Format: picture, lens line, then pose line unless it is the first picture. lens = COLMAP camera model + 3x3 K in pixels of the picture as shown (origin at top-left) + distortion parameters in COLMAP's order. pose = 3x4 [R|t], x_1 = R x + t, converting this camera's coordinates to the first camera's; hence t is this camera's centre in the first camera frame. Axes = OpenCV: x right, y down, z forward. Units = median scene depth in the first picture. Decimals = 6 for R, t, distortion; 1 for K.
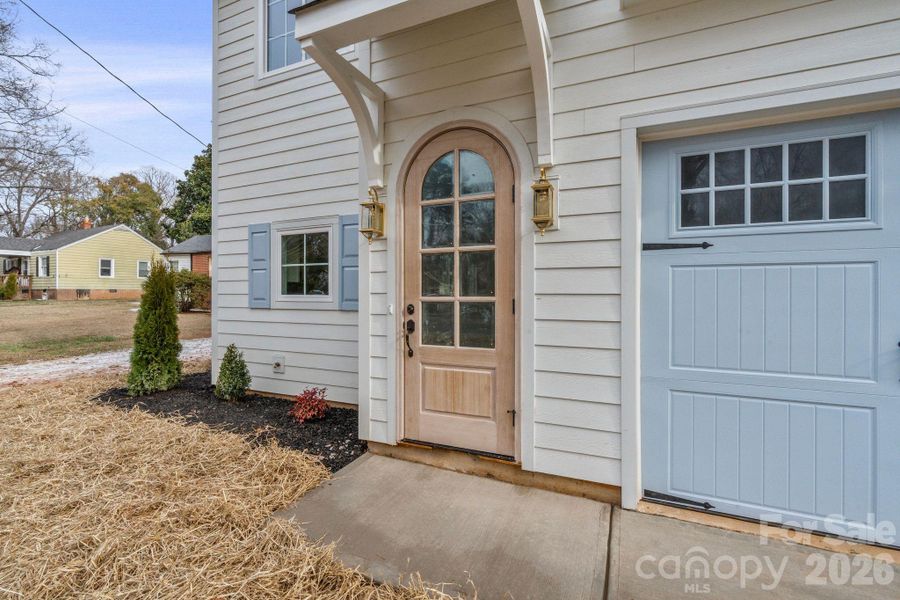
lens RADIAL K [[408.6, 0, 445.4], [0, 408.6, 299.3], [0, 0, 1]] dist [-0.008639, 0.000811]
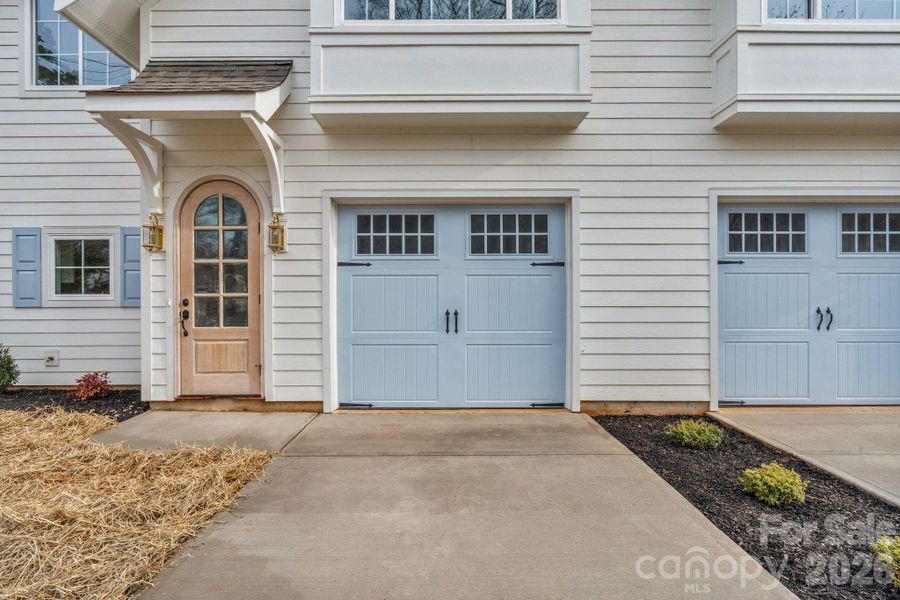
lens RADIAL K [[408.6, 0, 445.4], [0, 408.6, 299.3], [0, 0, 1]] dist [-0.008639, 0.000811]
pose [[0.908016, -0.006116, 0.418891, 0.141079], [0.010321, 0.999917, -0.007775, 0.033739], [-0.418808, 0.011383, 0.908003, -0.653869]]
